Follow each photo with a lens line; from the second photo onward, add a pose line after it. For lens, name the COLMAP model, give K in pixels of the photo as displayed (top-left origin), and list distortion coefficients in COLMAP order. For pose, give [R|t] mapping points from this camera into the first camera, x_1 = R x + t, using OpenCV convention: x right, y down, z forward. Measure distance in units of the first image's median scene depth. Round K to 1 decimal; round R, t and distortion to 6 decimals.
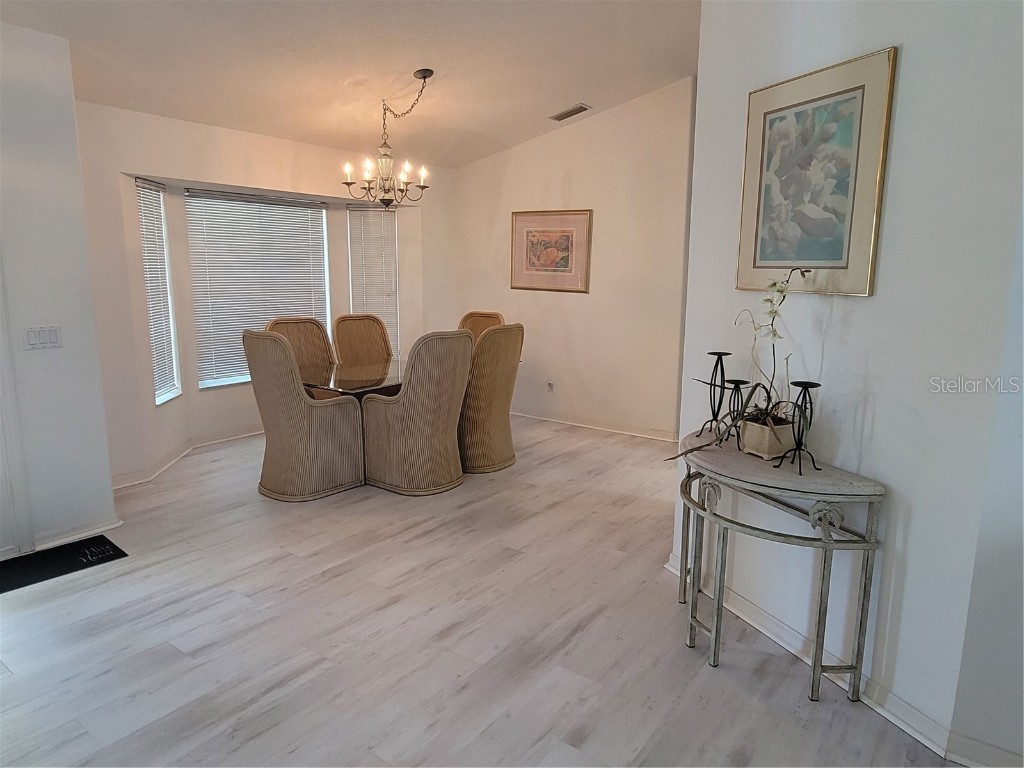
lens RADIAL K [[660.5, 0, 512.0], [0, 660.5, 384.0], [0, 0, 1]] dist [-0.004410, 0.003035]
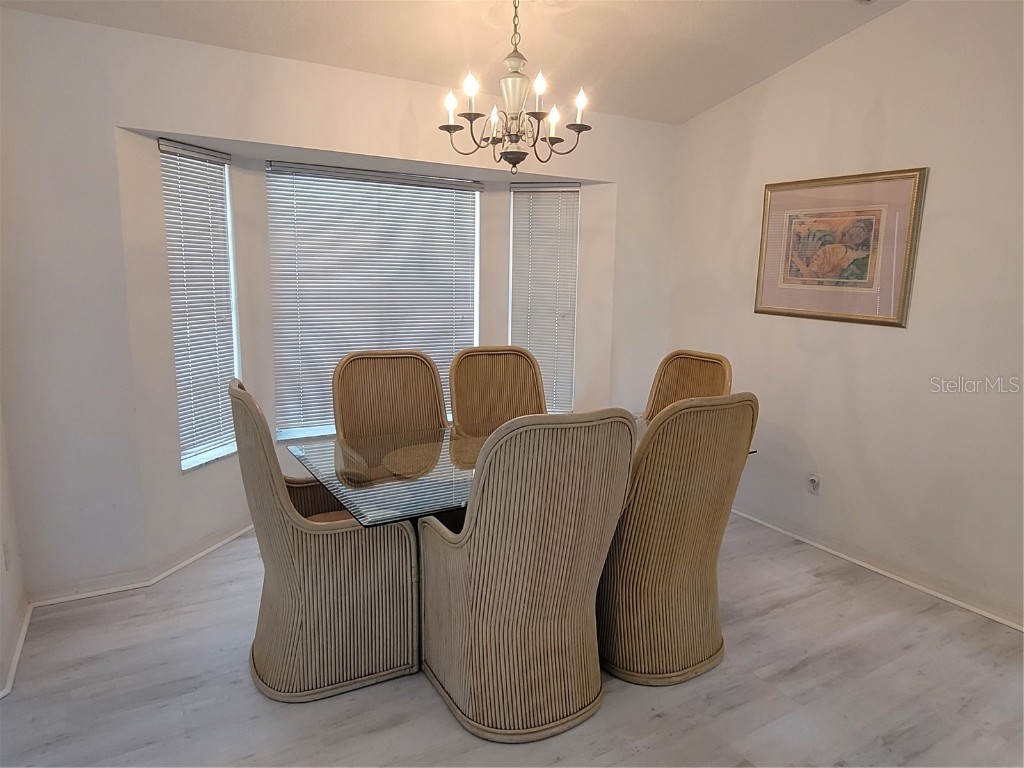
lens RADIAL K [[660.5, 0, 512.0], [0, 660.5, 384.0], [0, 0, 1]] dist [-0.004410, 0.003035]
pose [[0.924028, 0.070637, -0.375743, 0.026950], [-0.076268, 0.997087, -0.000115, -0.068861], [0.374641, 0.028763, 0.926724, 0.397860]]
